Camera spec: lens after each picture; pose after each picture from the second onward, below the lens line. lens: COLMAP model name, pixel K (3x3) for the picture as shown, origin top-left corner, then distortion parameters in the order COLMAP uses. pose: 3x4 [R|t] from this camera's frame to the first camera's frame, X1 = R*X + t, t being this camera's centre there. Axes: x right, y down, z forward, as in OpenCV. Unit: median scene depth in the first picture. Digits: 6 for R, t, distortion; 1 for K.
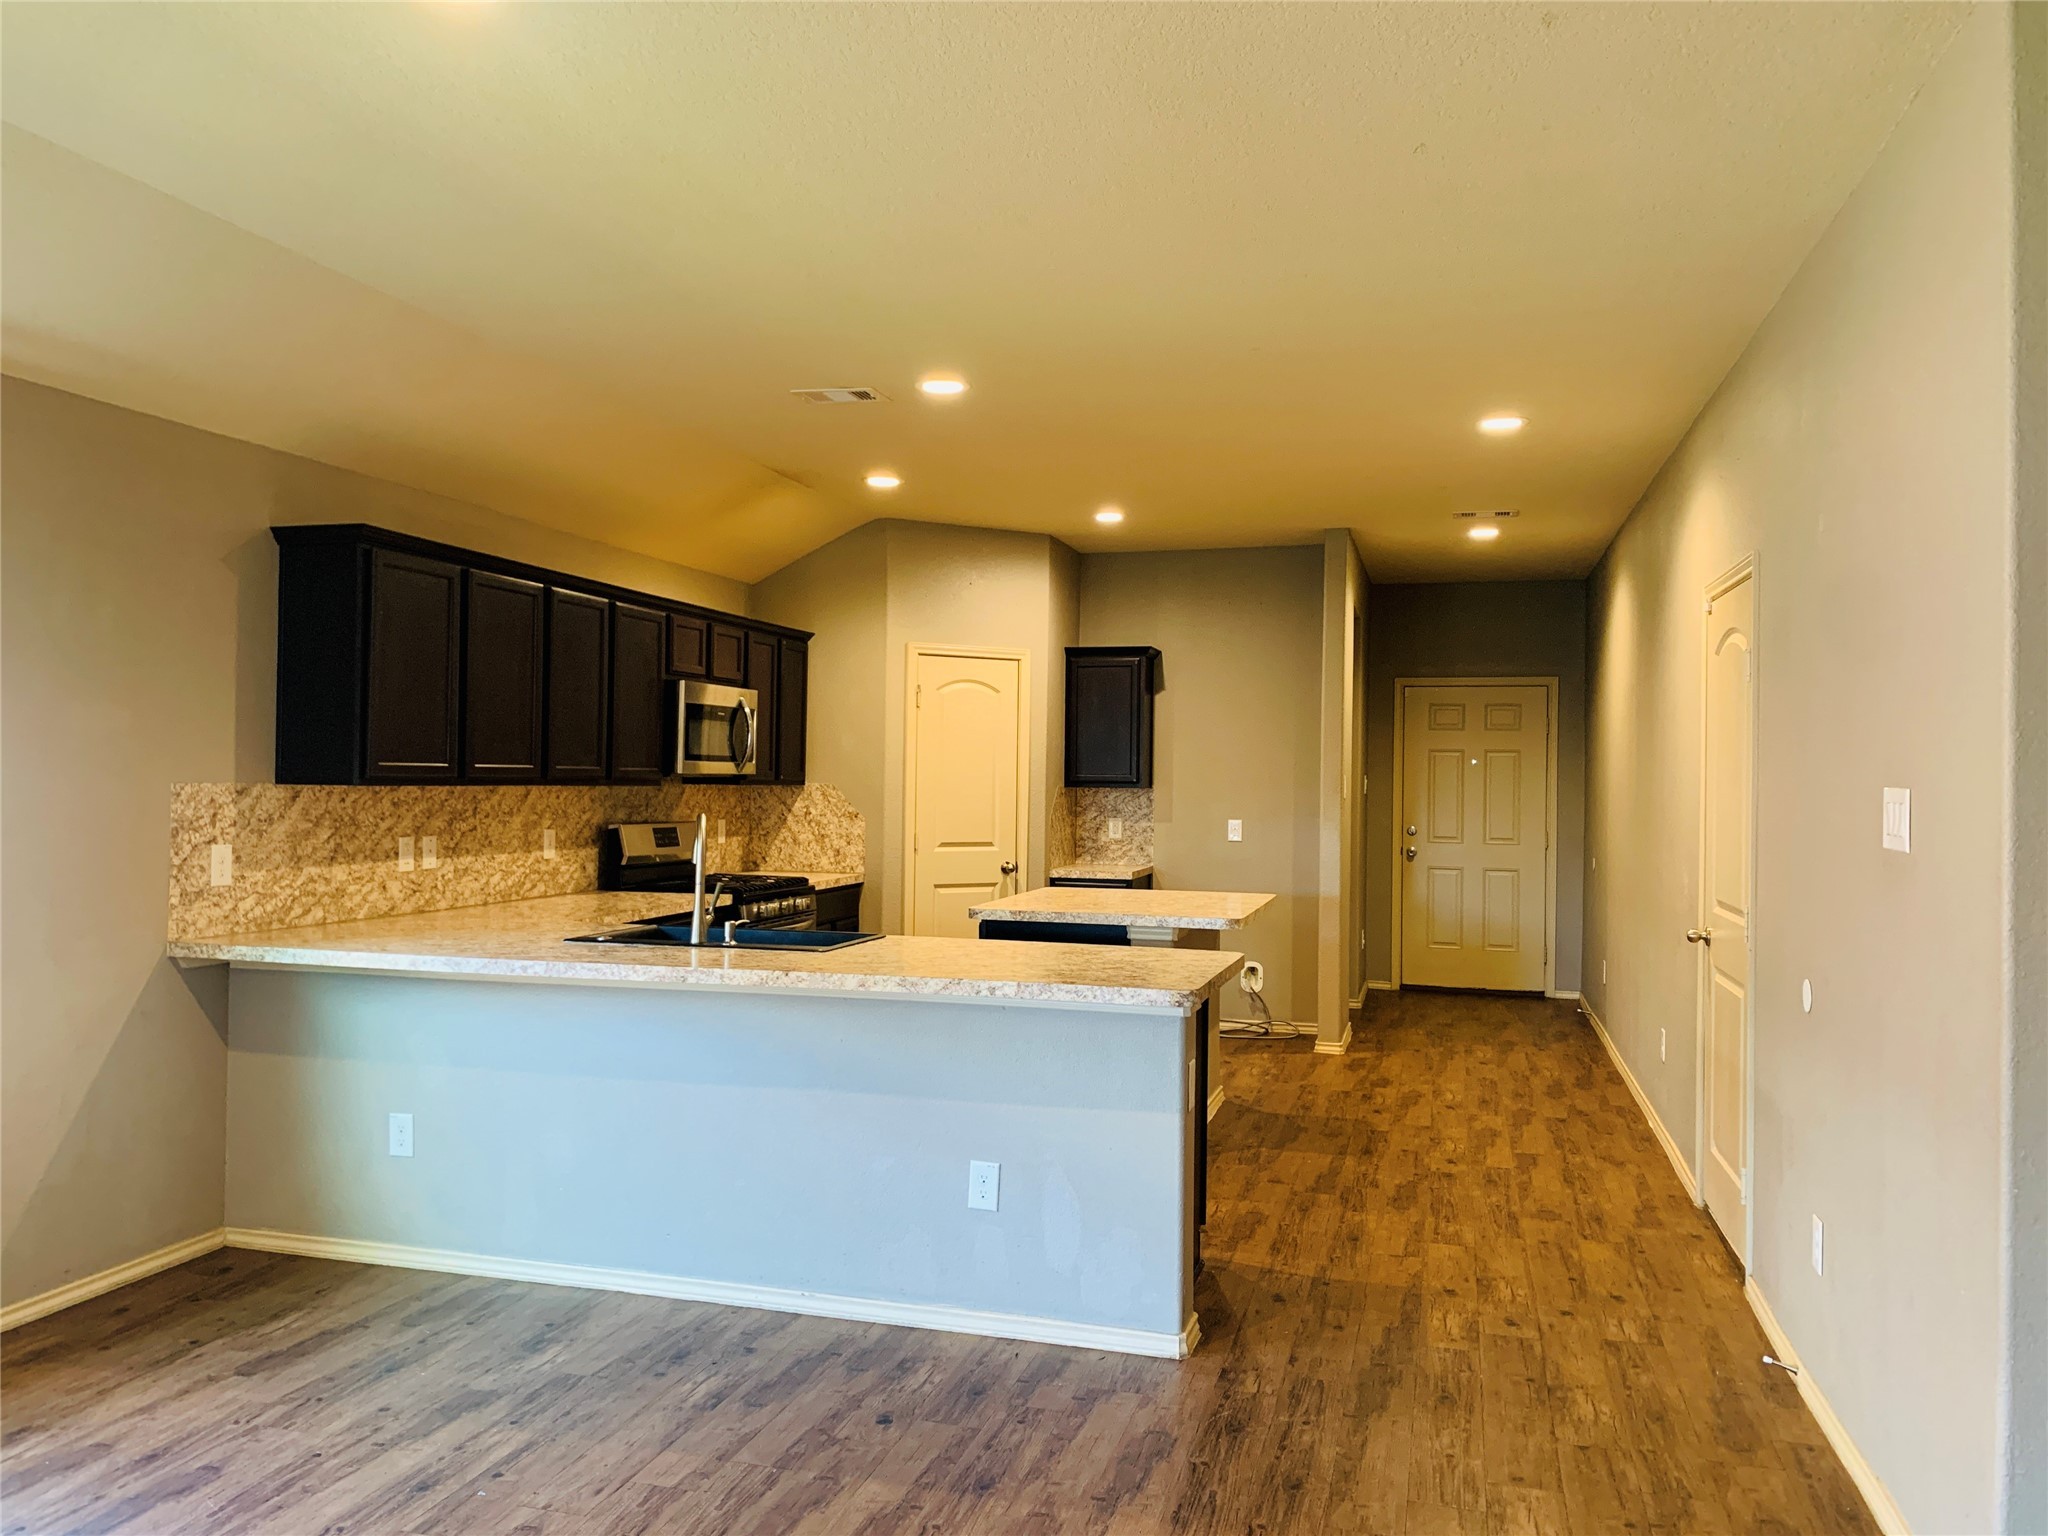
lens RADIAL K [[1576.2, 0, 1006.1], [0, 1576.2, 759.1], [0, 0, 1]] dist [0.038640, -0.033215]
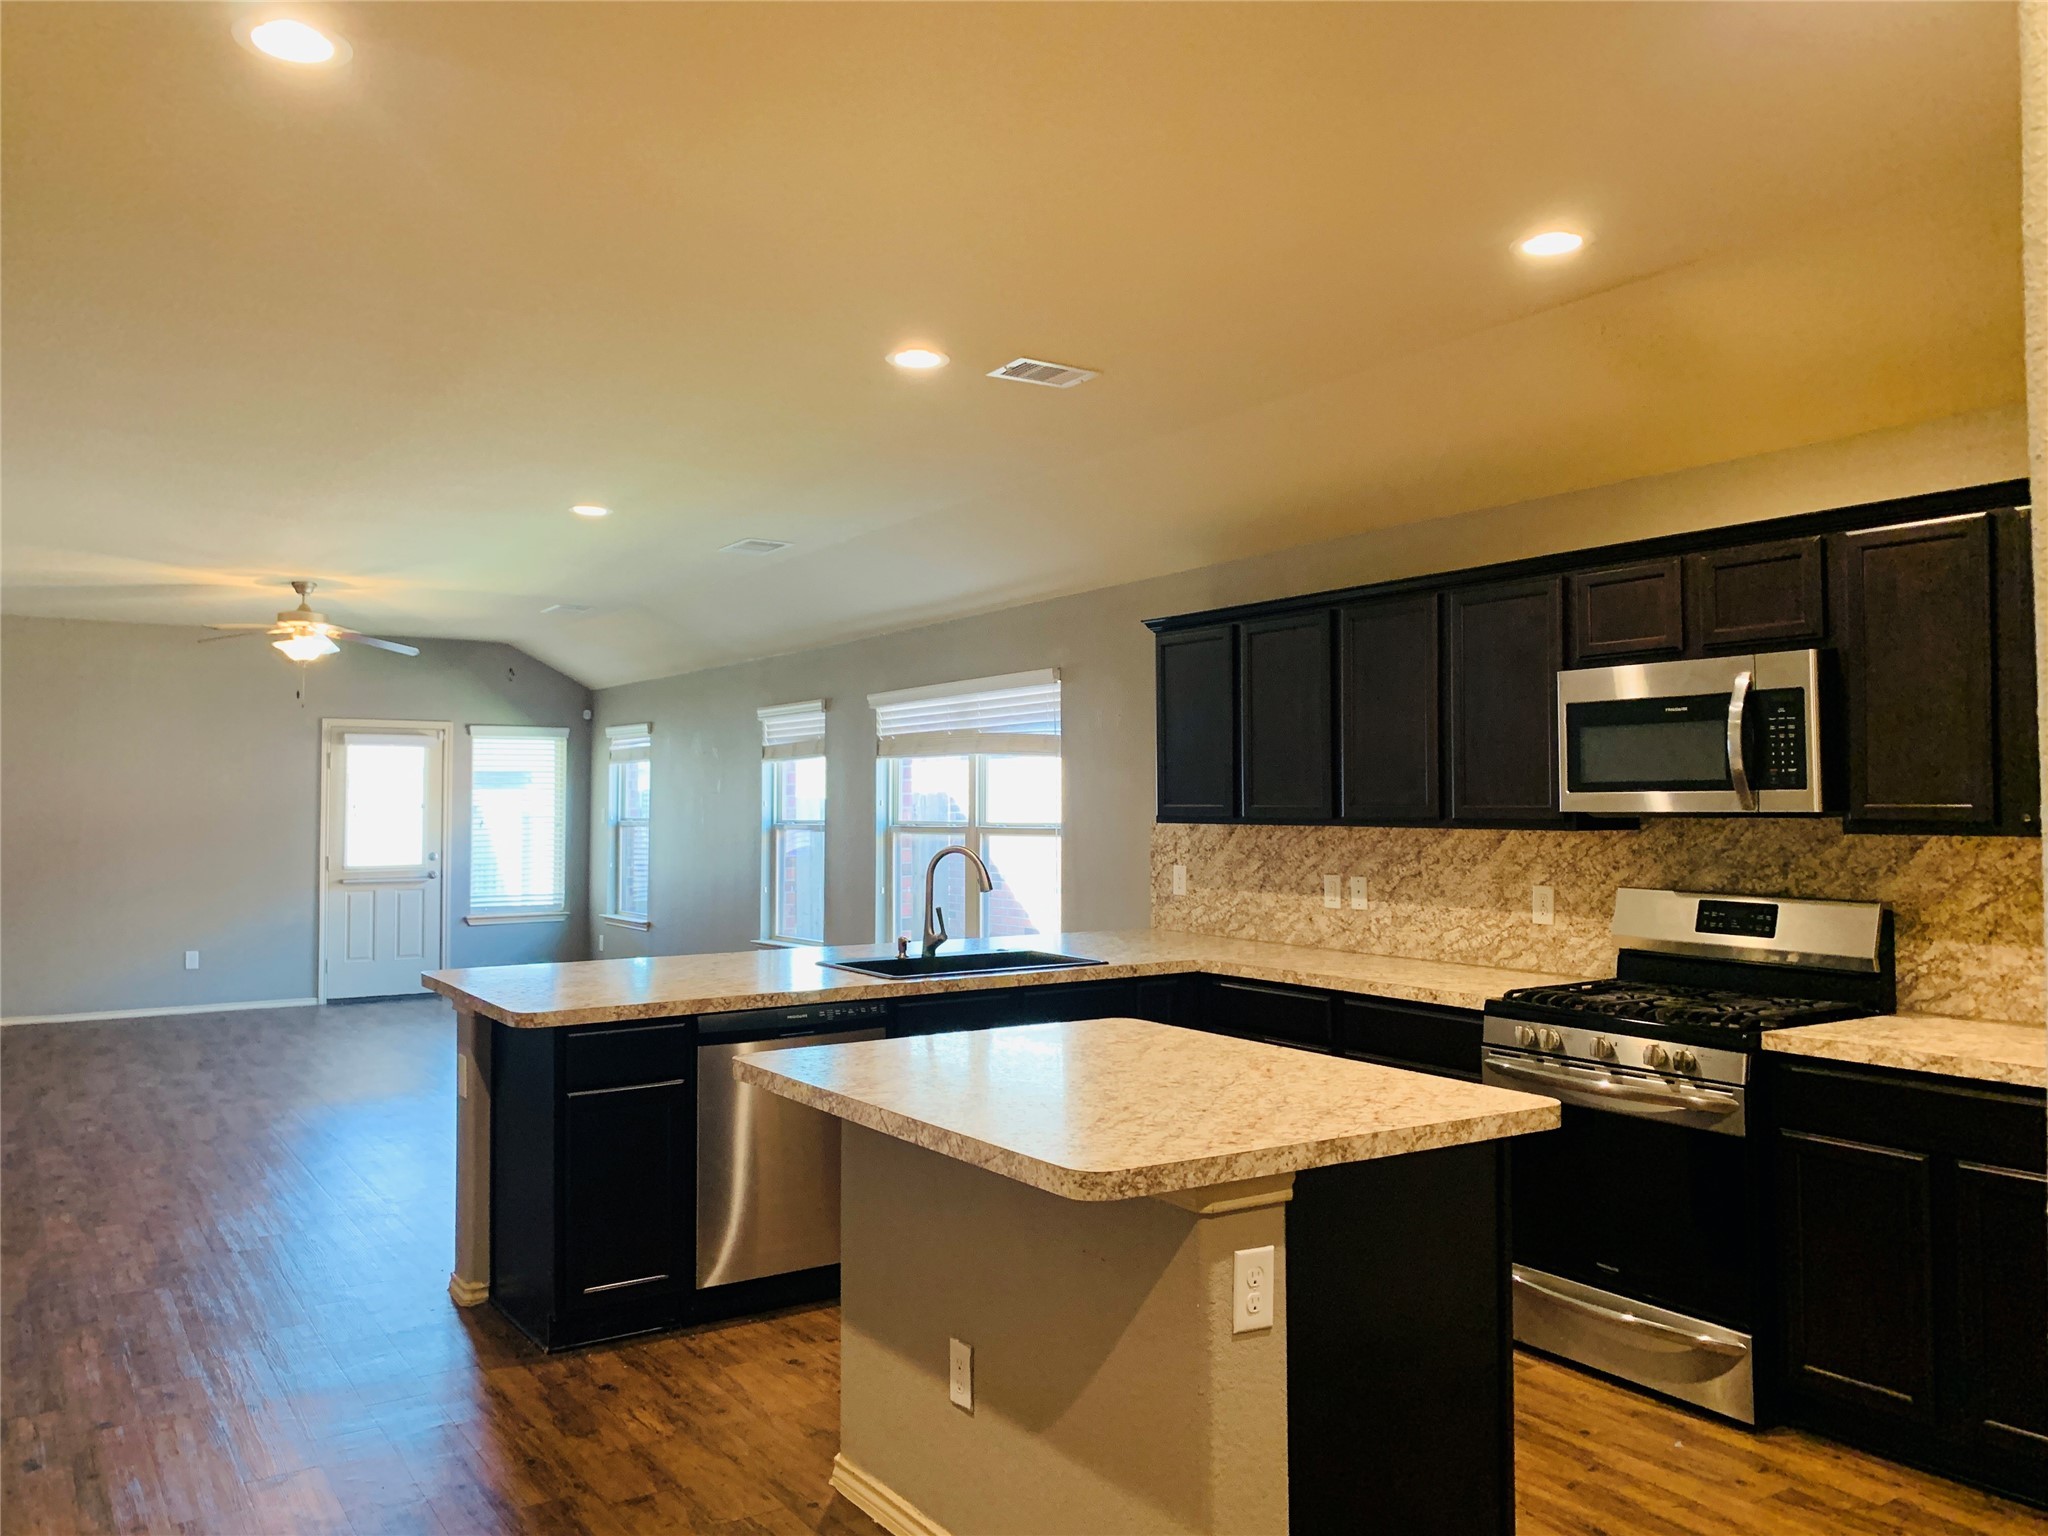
lens RADIAL K [[1576.2, 0, 1012.9], [0, 1576.2, 769.9], [0, 0, 1]] dist [0.038640, -0.033215]
pose [[-0.660186, -0.027617, -0.750594, 0.559387], [0.001588, 0.999270, -0.038164, 0.020340], [0.751101, -0.026387, -0.659660, 1.589485]]
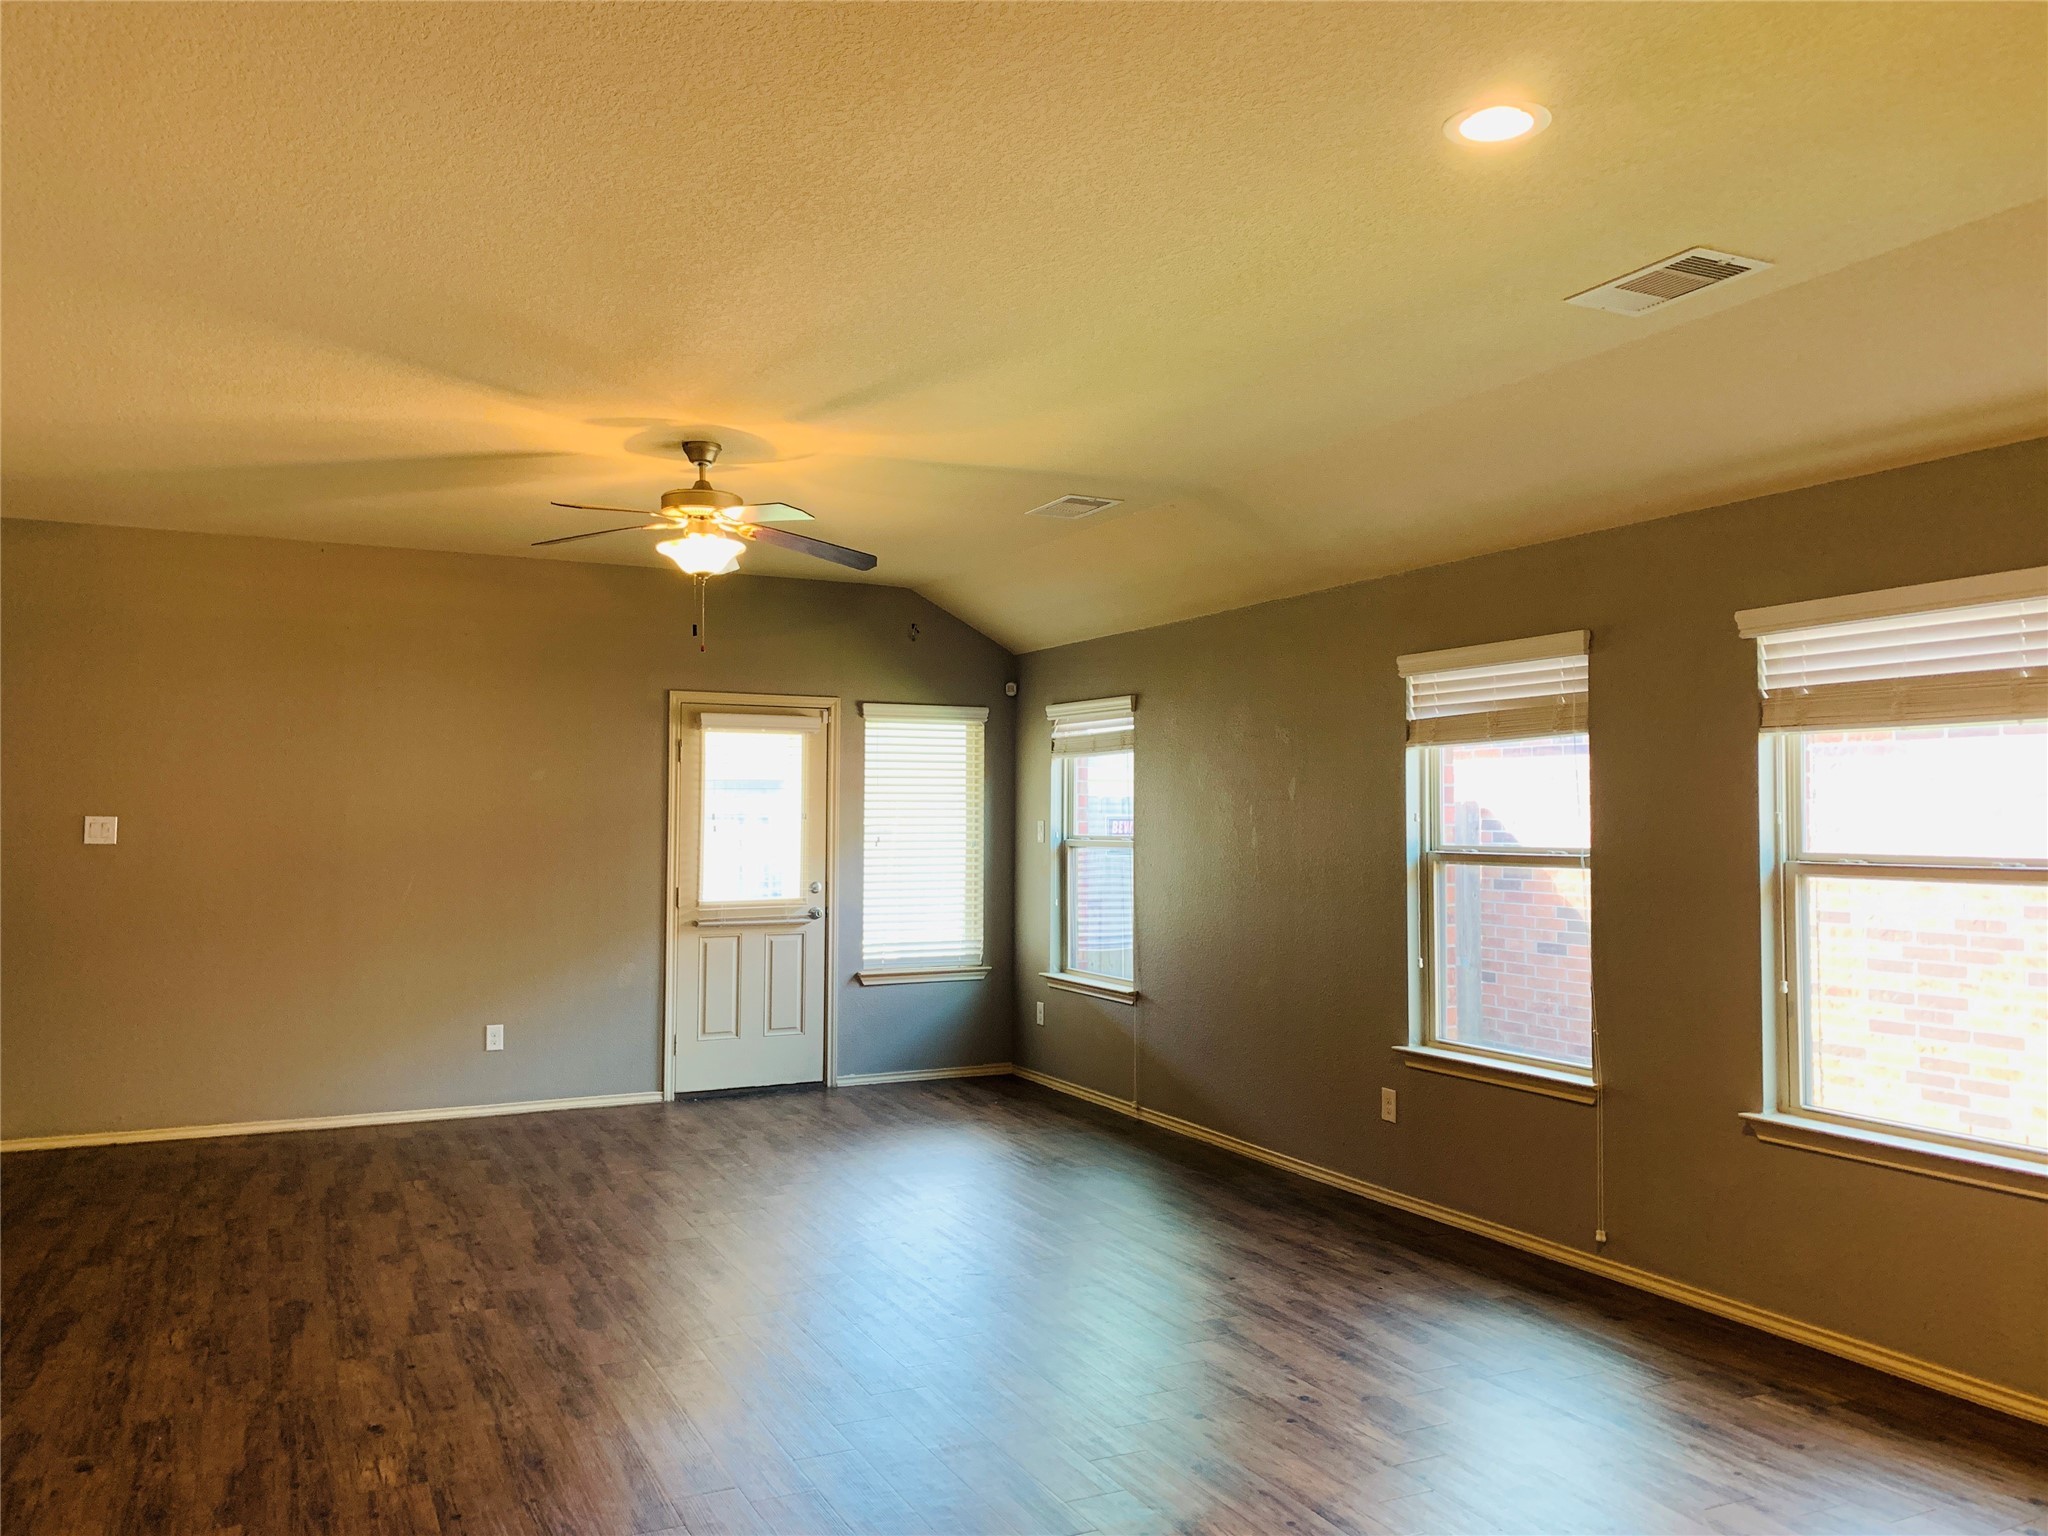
lens RADIAL K [[1576.2, 0, 1007.6], [0, 1576.2, 764.4], [0, 0, 1]] dist [0.038640, -0.033215]
pose [[-0.750905, -0.037842, -0.659326, 0.465055], [-0.006640, 0.998739, -0.049760, 0.016253], [0.660377, -0.032987, -0.750209, 1.290275]]
